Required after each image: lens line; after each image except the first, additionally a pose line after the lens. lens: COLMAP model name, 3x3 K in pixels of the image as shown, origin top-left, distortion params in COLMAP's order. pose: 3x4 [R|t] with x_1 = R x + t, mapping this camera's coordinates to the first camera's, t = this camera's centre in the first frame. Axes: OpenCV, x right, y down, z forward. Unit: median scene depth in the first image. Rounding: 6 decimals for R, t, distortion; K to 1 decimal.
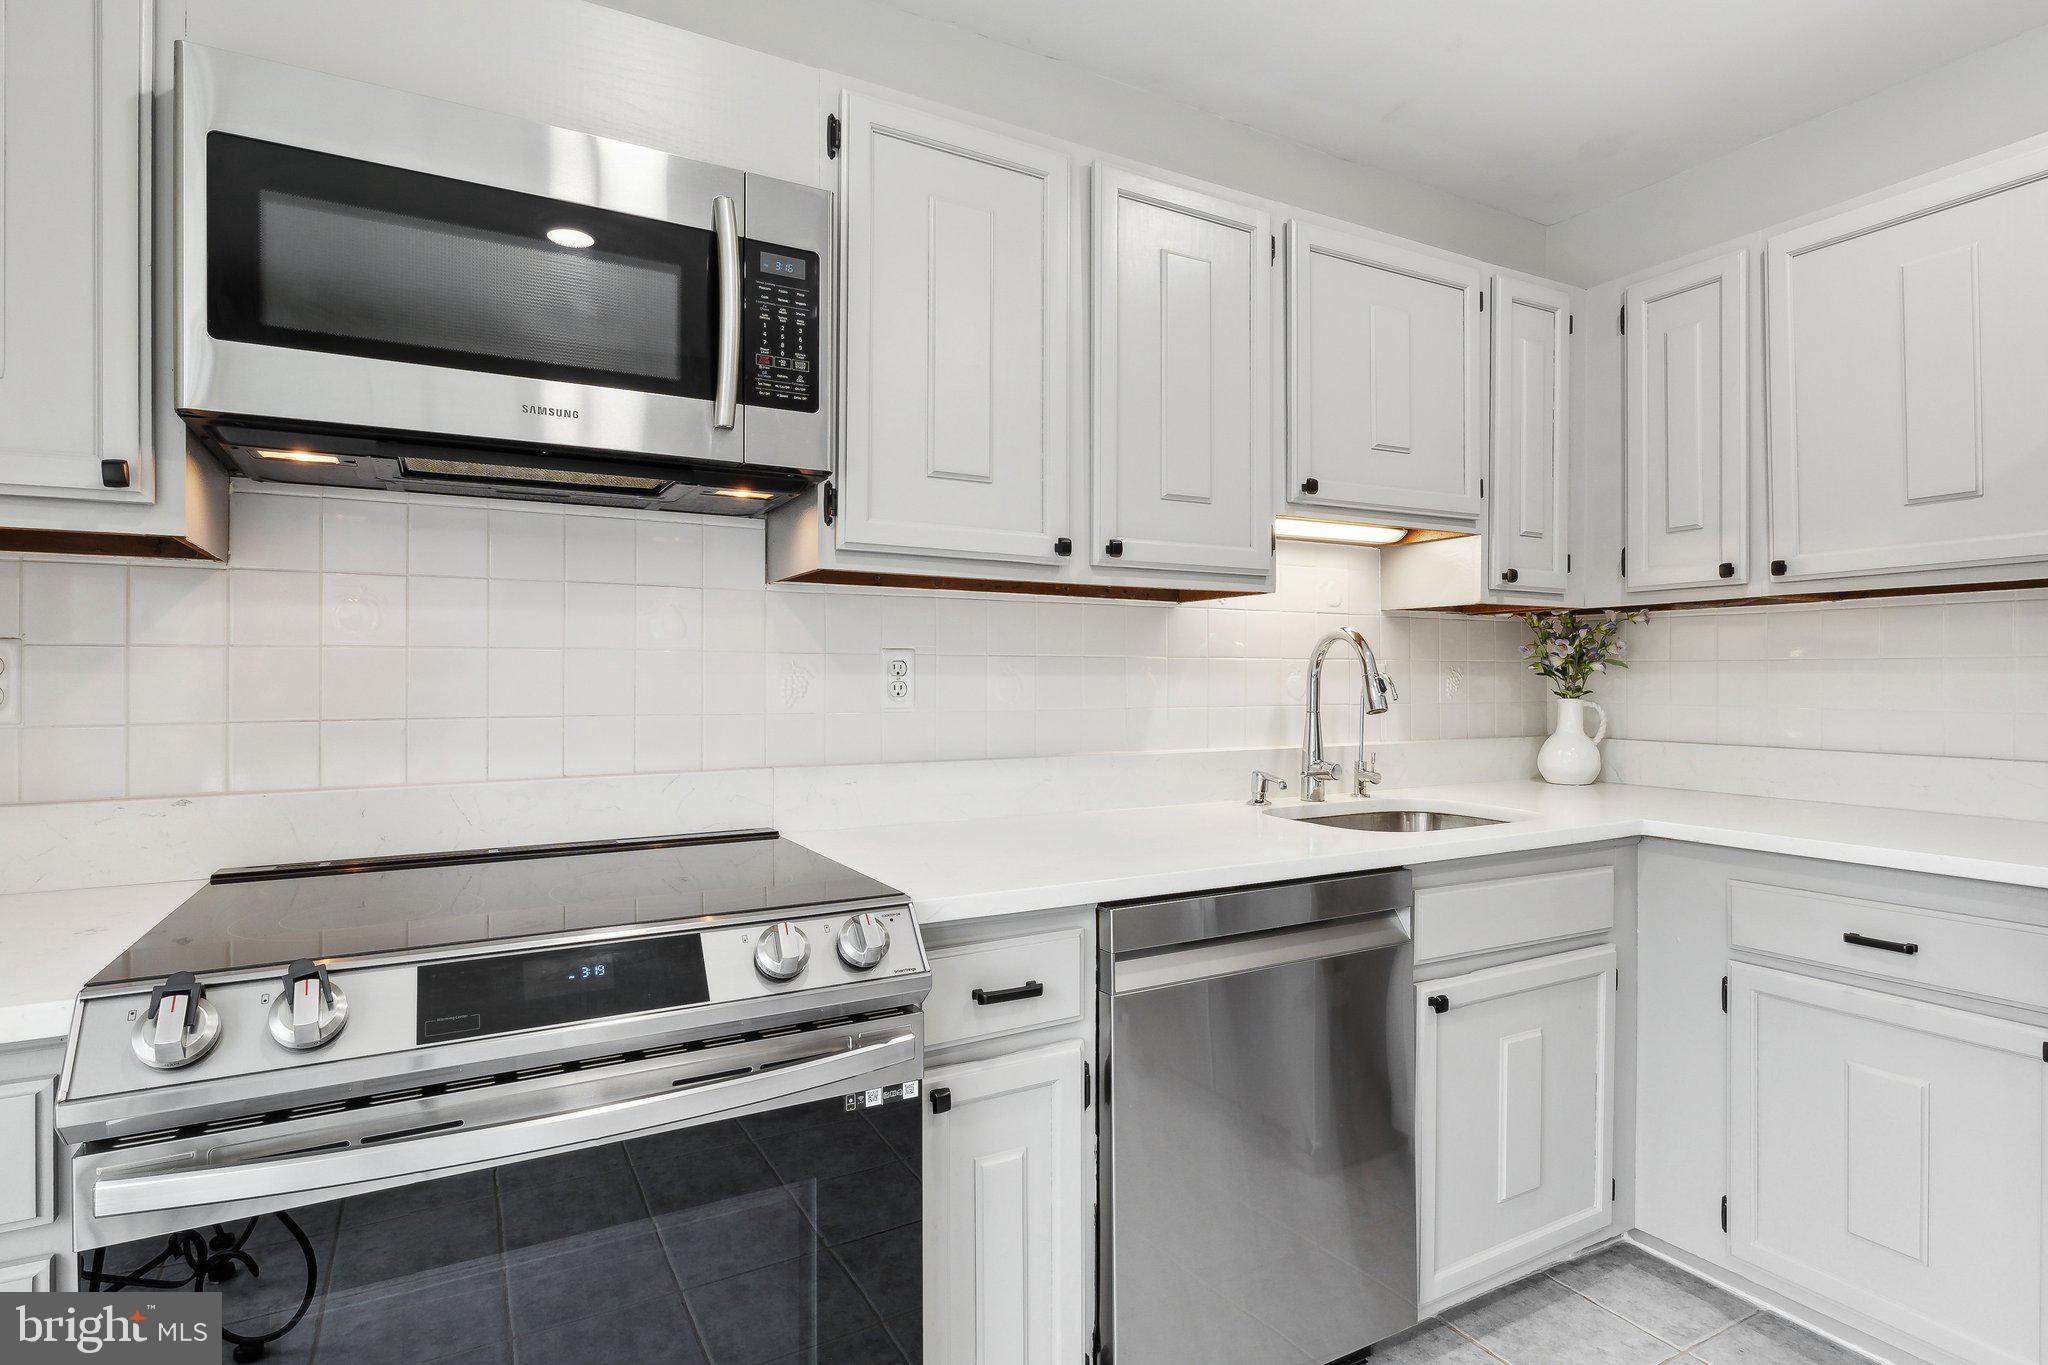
lens RADIAL K [[1042.0, 0, 1025.4], [0, 1042.0, 671.4], [0, 0, 1]] dist [-0.003351, -0.000568]
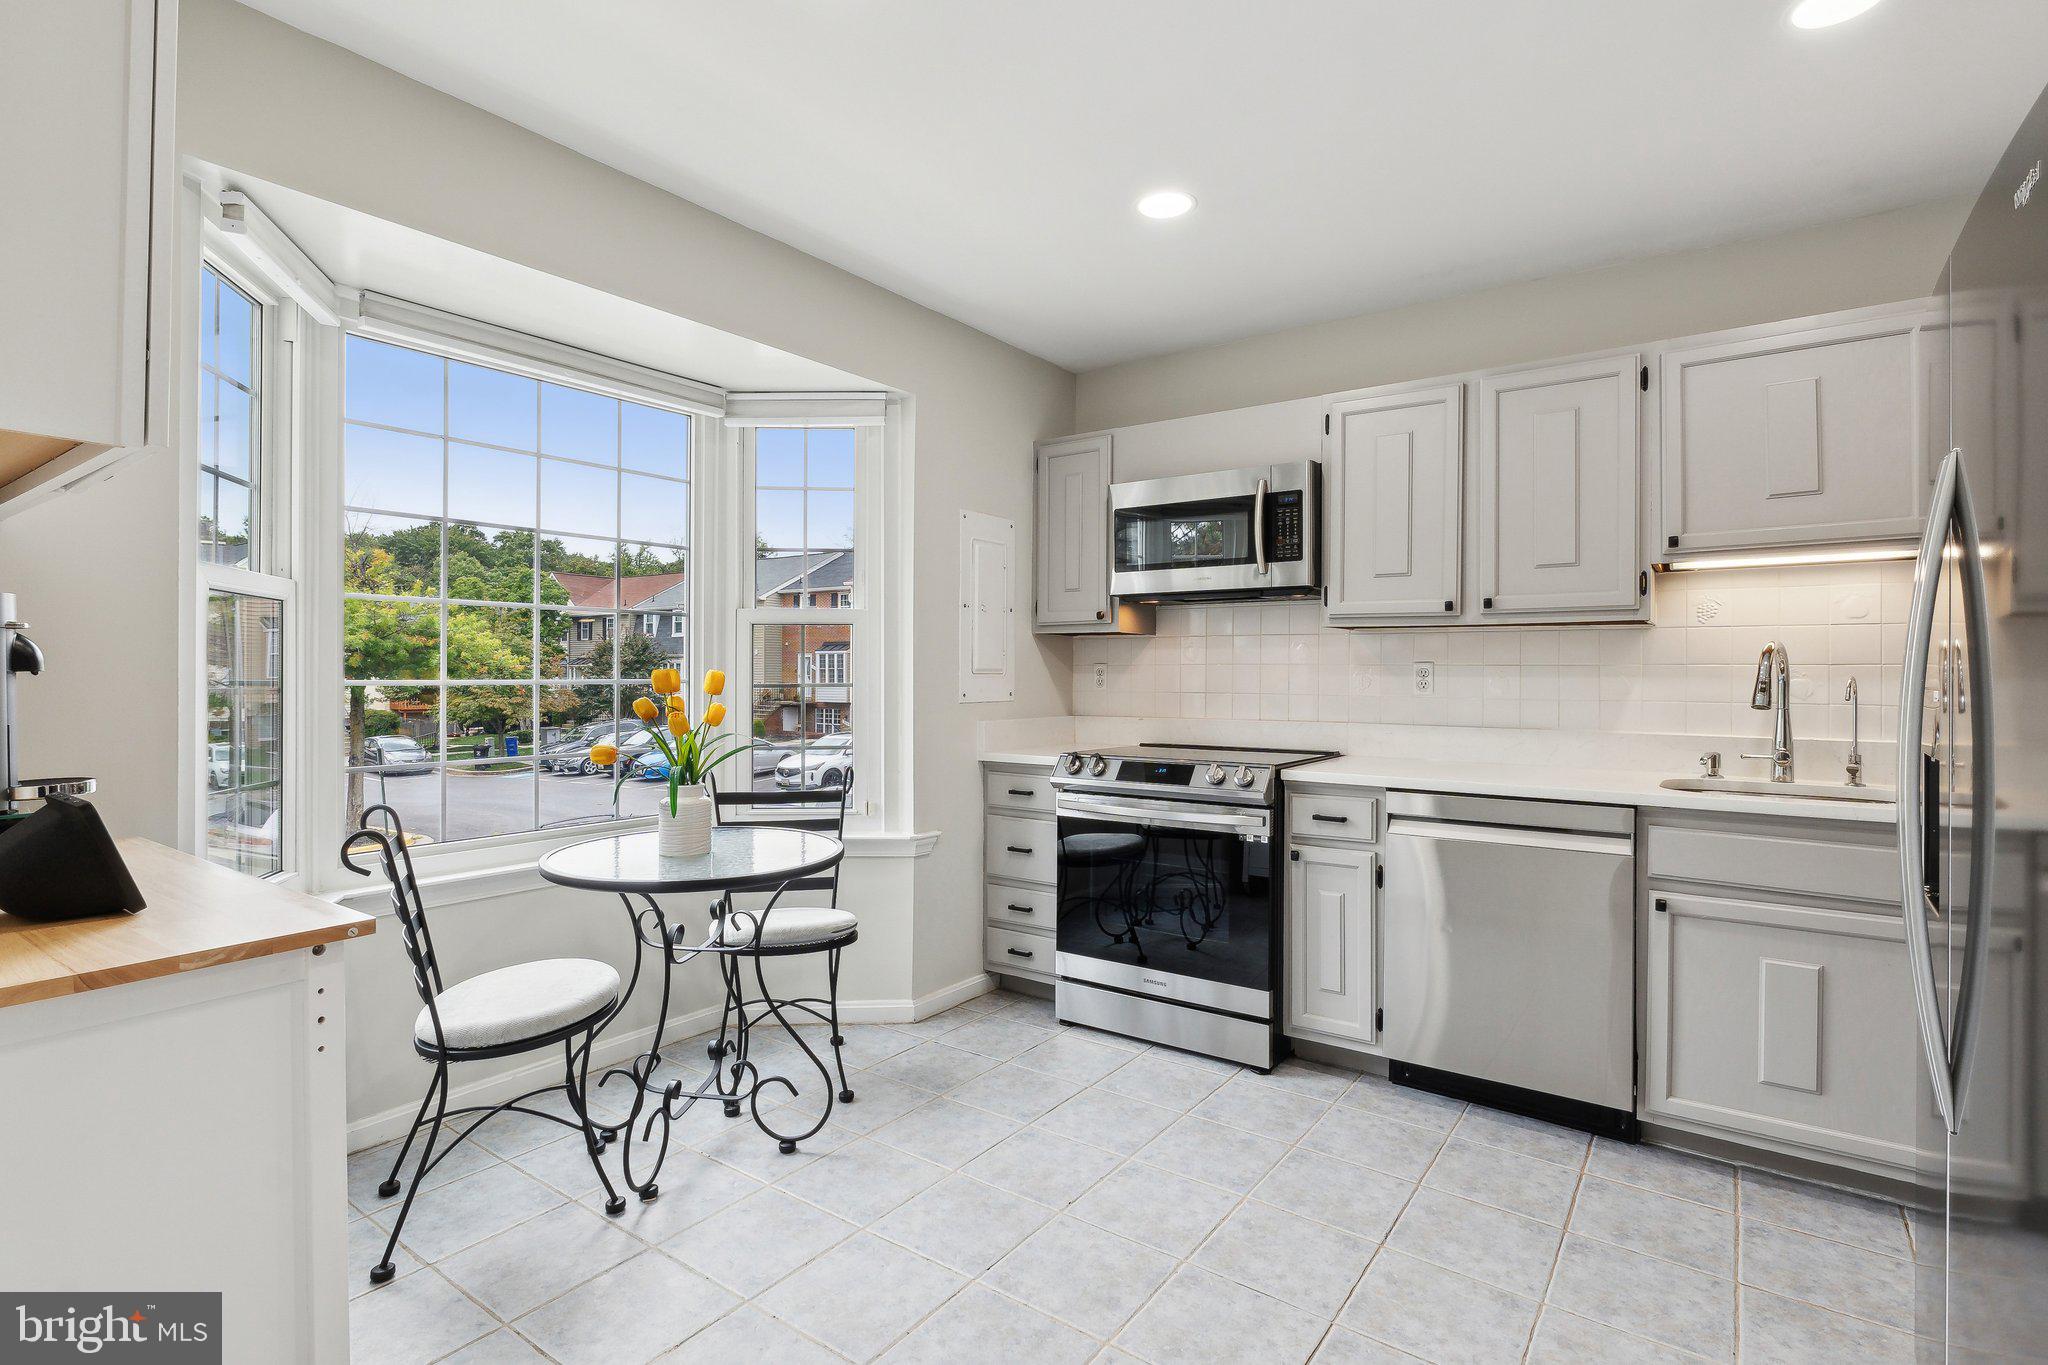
lens RADIAL K [[991.6, 0, 1030.1], [0, 991.6, 665.6], [0, 0, 1]] dist [-0.000786, -0.009913]
pose [[0.429604, -0.004472, -0.903006, 1.558186], [0.000767, 0.999989, -0.004587, -0.010970], [0.903017, 0.001278, 0.429603, -0.475765]]
